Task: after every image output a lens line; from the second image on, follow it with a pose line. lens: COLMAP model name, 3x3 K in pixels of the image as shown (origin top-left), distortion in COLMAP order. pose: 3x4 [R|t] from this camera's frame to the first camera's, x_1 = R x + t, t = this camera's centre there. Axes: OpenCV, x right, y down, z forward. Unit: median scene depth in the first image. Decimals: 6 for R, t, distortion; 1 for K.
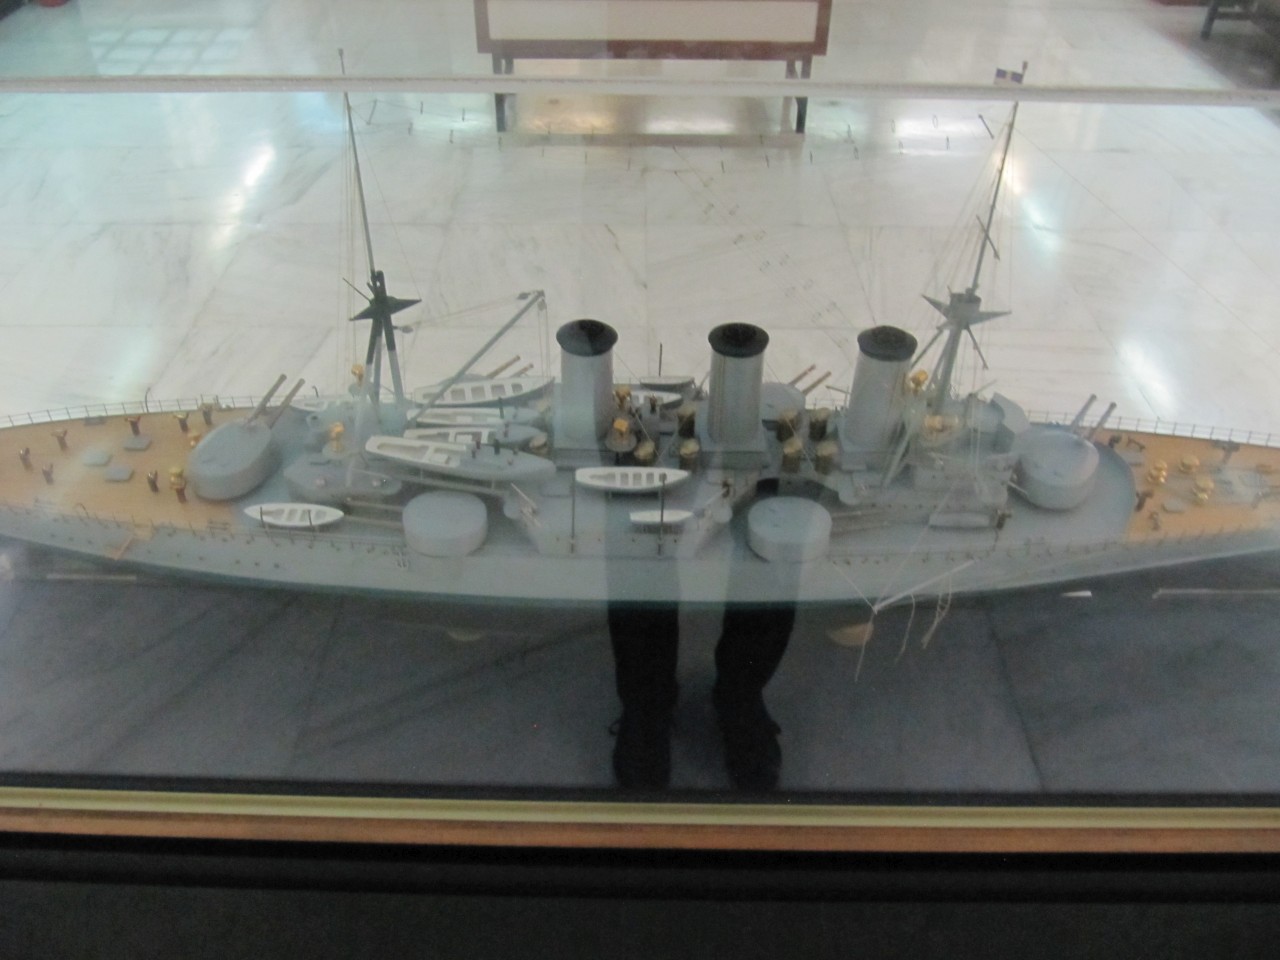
lens RADIAL K [[1031.5, 0, 634.4], [0, 1031.5, 476.0], [0, 0, 1]] dist [-0.048295, 0.001202]
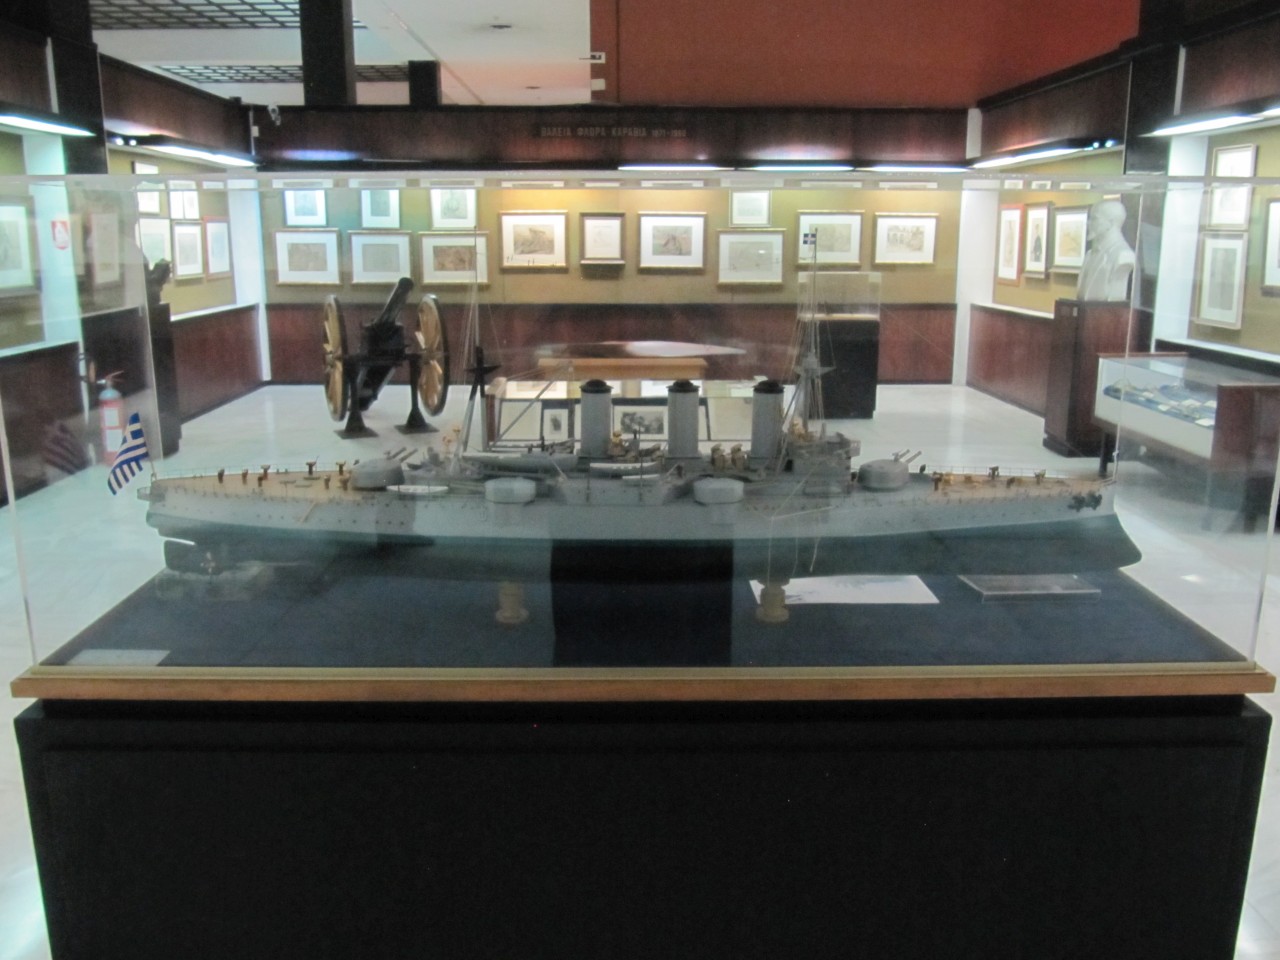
lens RADIAL K [[1031.5, 0, 642.9], [0, 1031.5, 473.2], [0, 0, 1]] dist [-0.048295, 0.001202]
pose [[0.999631, -0.015003, 0.022631, -0.008382], [0.023677, 0.889618, -0.456090, 0.767225], [-0.013290, 0.456458, 0.889646, -0.472610]]
